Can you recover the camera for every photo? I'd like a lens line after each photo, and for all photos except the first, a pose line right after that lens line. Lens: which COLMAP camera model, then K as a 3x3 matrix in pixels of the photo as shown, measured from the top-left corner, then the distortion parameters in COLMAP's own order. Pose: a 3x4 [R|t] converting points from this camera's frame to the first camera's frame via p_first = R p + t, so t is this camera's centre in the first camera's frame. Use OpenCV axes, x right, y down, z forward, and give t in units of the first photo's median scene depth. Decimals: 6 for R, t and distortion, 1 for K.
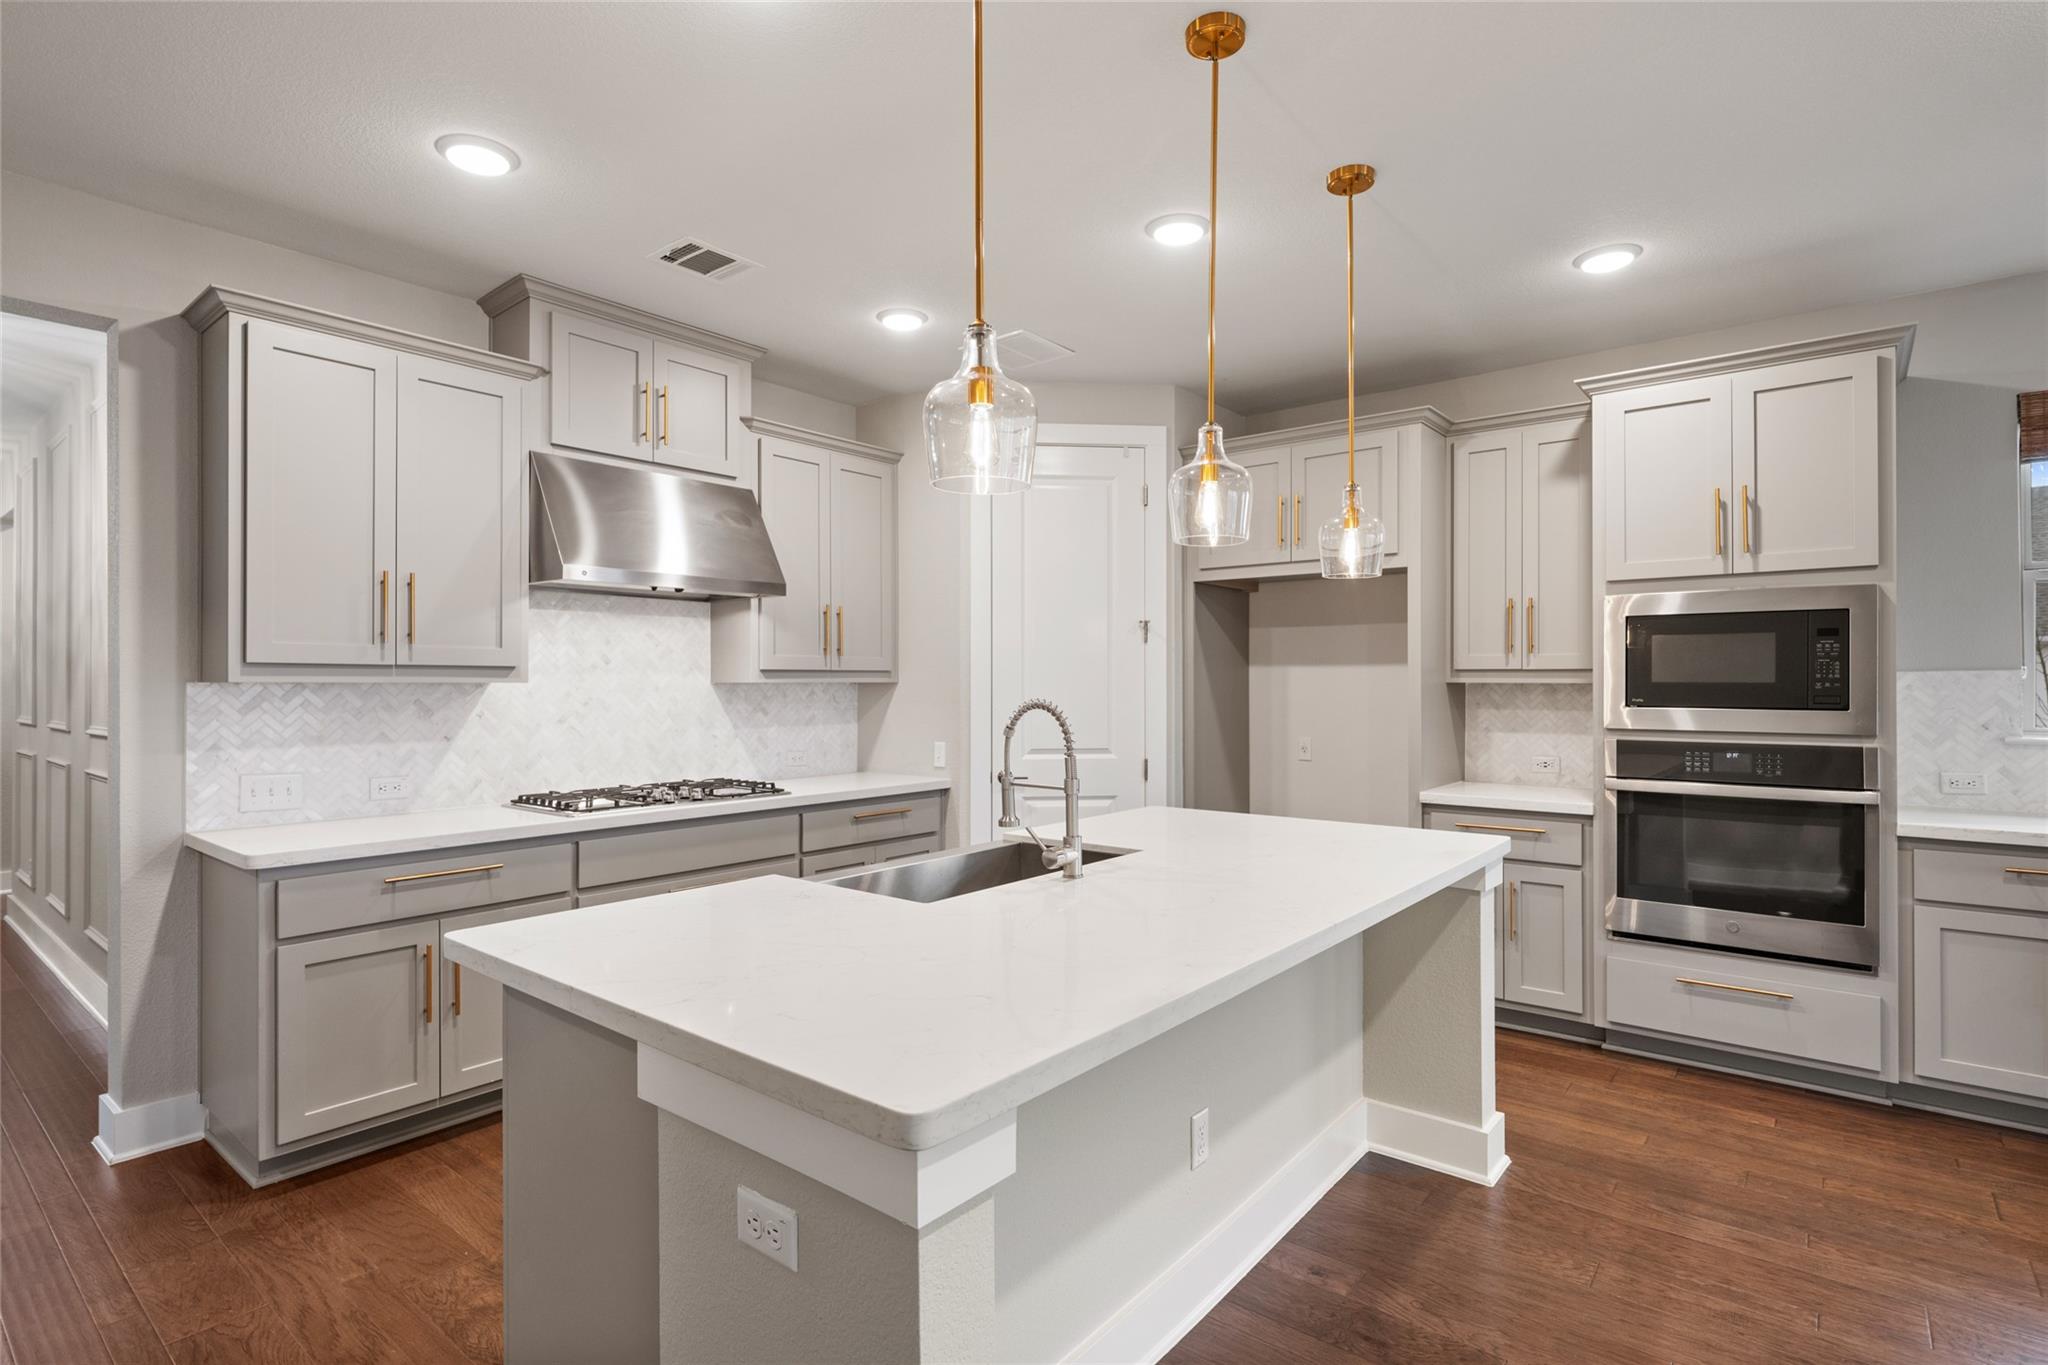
lens RADIAL K [[1003.3, 0, 1024.0], [0, 1003.3, 682.5], [0, 0, 1]] dist [0.001670, 0.000191]
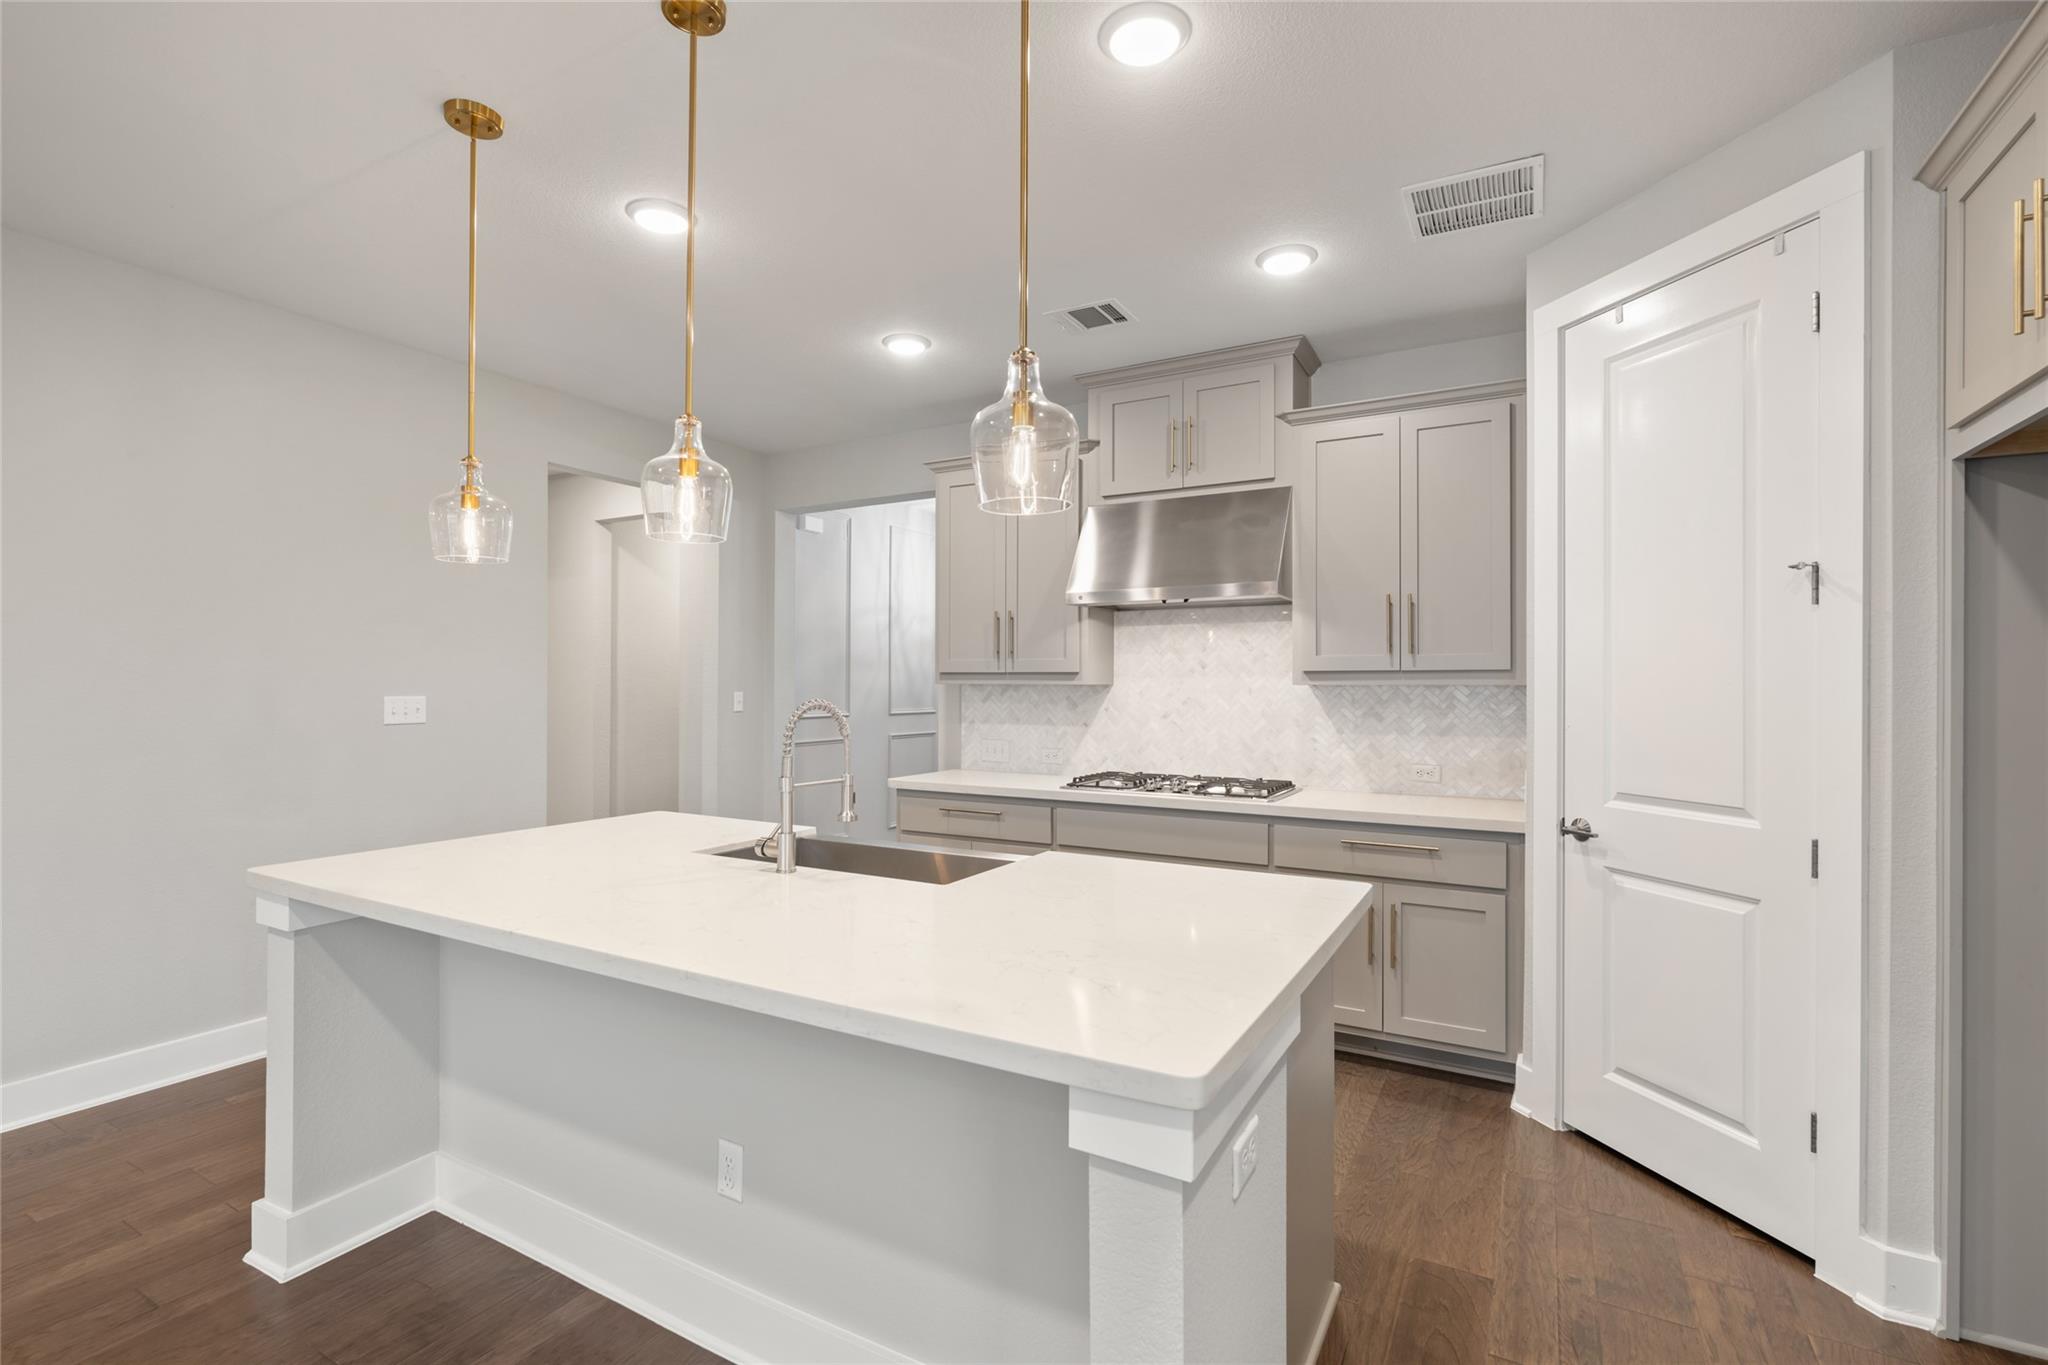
lens RADIAL K [[930.9, 0, 1021.5], [0, 930.9, 691.1], [0, 0, 1]] dist [-0.002799, 0.000220]
pose [[0.163590, 0.008039, -0.986496, 0.683572], [-0.002130, 0.999967, 0.007796, -0.000505], [0.986526, 0.000826, 0.163602, 0.713215]]
